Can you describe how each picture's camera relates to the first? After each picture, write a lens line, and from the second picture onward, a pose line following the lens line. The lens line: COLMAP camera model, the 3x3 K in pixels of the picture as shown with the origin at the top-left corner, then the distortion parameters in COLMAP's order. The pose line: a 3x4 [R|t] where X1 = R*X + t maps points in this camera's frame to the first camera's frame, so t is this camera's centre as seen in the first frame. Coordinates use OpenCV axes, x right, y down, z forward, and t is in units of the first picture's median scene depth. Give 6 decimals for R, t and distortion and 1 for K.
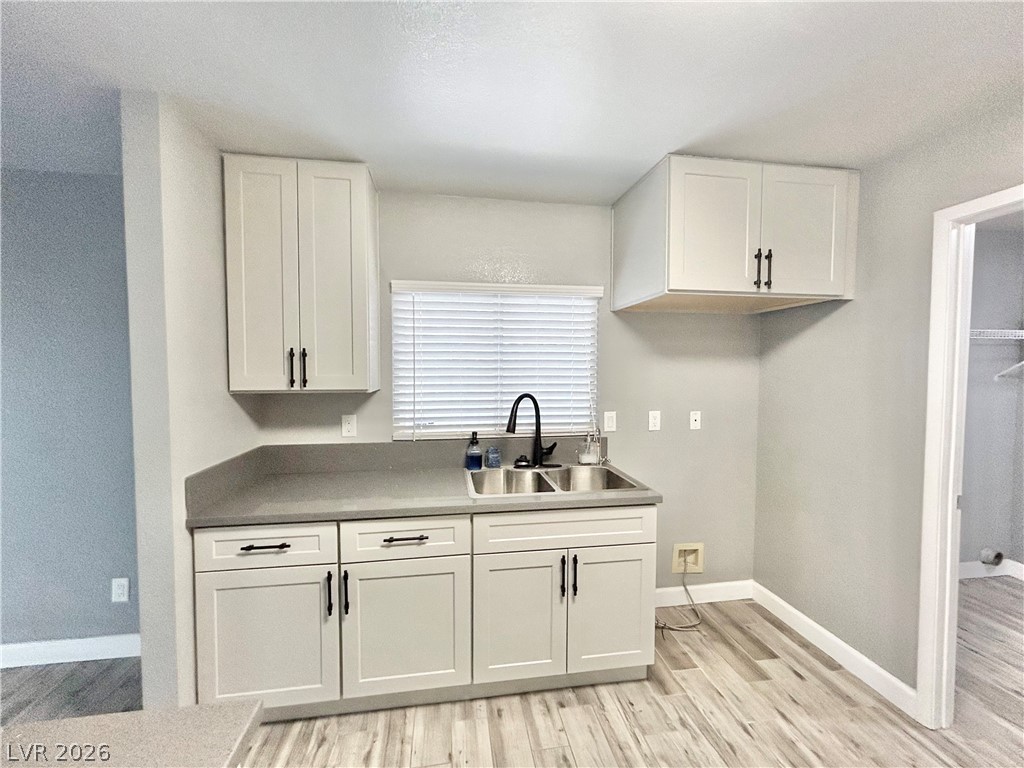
lens RADIAL K [[412.3, 0, 514.8], [0, 412.3, 384.1], [0, 0, 1]] dist [-0.000680, -0.000144]
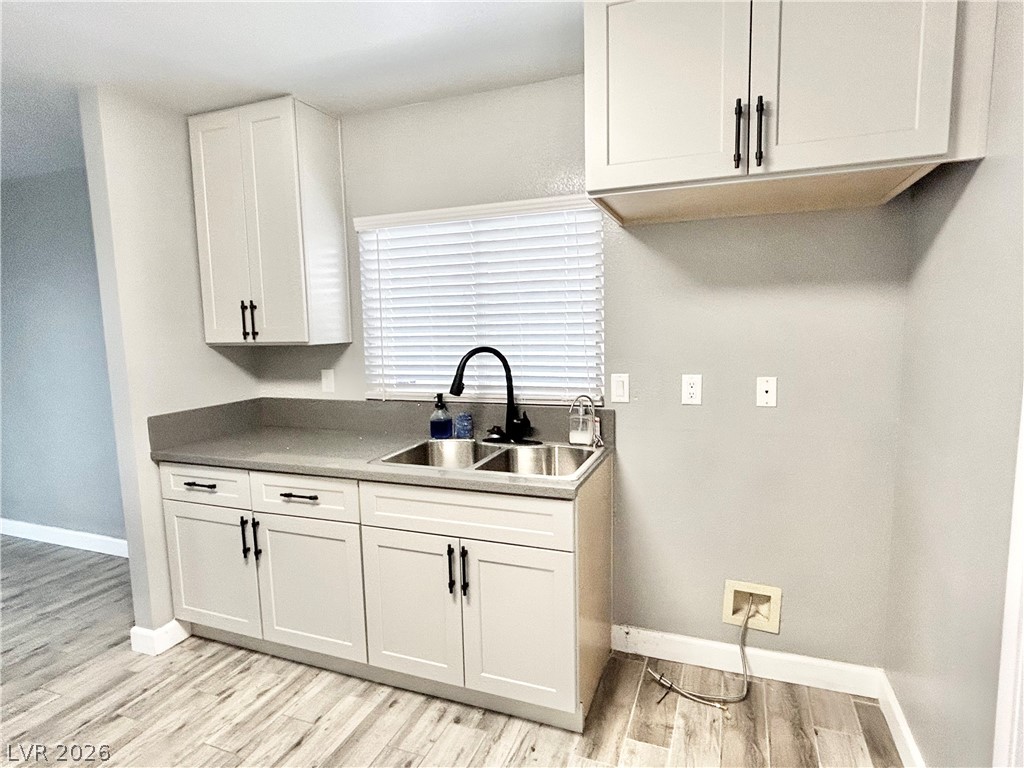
lens RADIAL K [[569.7, 0, 512.0], [0, 569.7, 384.0], [0, 0, 1]] dist [0.001738, -0.001373]
pose [[0.865118, 0.034618, -0.500372, 0.720184], [0.005391, 0.996916, 0.078290, 0.009941], [0.501539, -0.070428, 0.862264, 0.102795]]
